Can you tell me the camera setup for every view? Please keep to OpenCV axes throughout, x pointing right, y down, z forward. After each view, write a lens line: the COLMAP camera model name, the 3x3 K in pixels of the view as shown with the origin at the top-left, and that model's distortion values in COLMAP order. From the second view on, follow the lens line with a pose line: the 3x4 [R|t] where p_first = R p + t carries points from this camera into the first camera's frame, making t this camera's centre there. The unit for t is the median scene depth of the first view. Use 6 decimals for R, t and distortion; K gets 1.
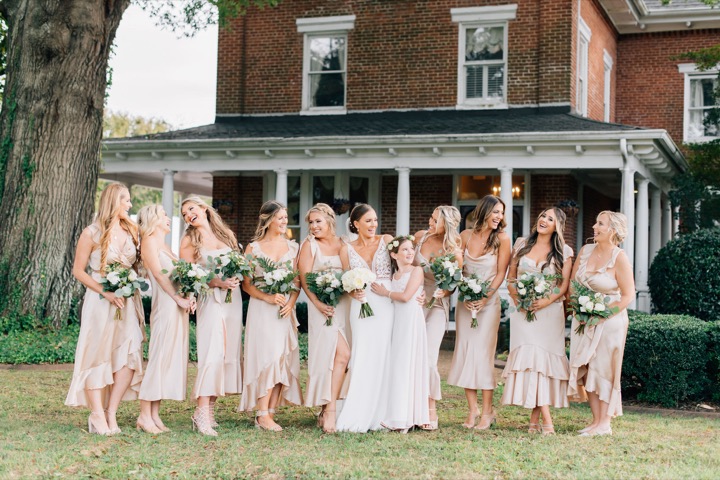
lens RADIAL K [[1069.8, 0, 375.9], [0, 1069.8, 253.3], [0, 0, 1]] dist [-0.003186, 0.050857]
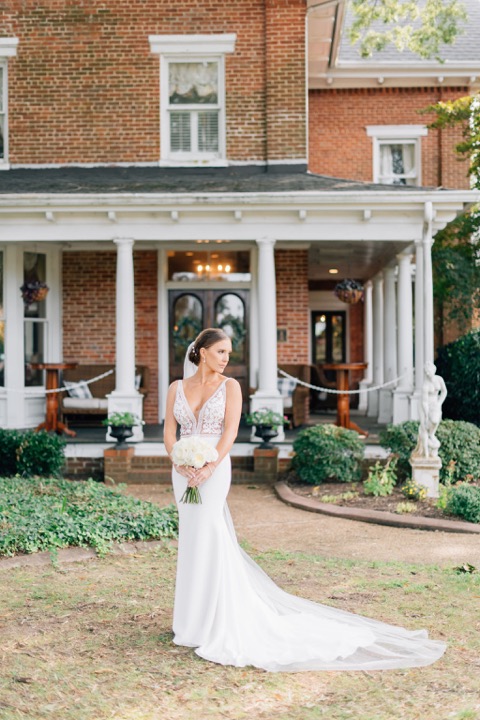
lens RADIAL K [[1064.3, 0, 240.0], [0, 1064.3, 360.0], [0, 0, 1]] dist [-0.008694, 0.037400]
pose [[0.949712, -0.028923, 0.311786, -0.117885], [0.021827, 0.999418, 0.026227, -0.012409], [-0.312363, -0.018103, 0.949790, 0.247977]]
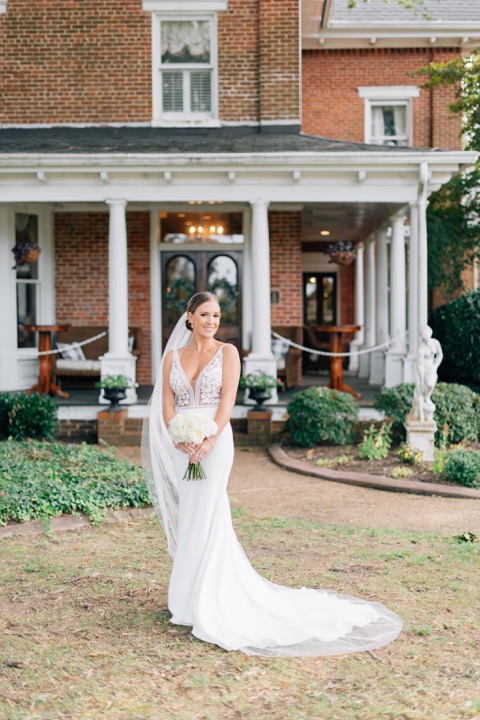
lens RADIAL K [[1037.2, 0, 240.0], [0, 1037.2, 360.0], [0, 0, 1]] dist [0.001078, 0.034339]
pose [[0.946408, -0.040681, 0.320400, -0.114728], [0.020703, 0.997637, 0.065517, -0.013750], [-0.322308, -0.055373, 0.945014, 0.266036]]
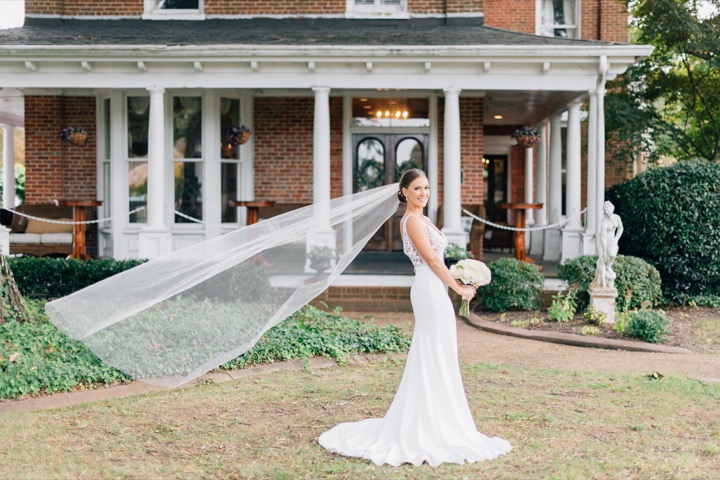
lens RADIAL K [[1064.3, 0, 379.0], [0, 1064.3, 243.3], [0, 0, 1]] dist [-0.008694, 0.037400]
pose [[0.948322, -0.033604, 0.315526, -0.171488], [0.013887, 0.997819, 0.064532, -0.012415], [-0.317006, -0.056816, 0.946720, 0.201264]]
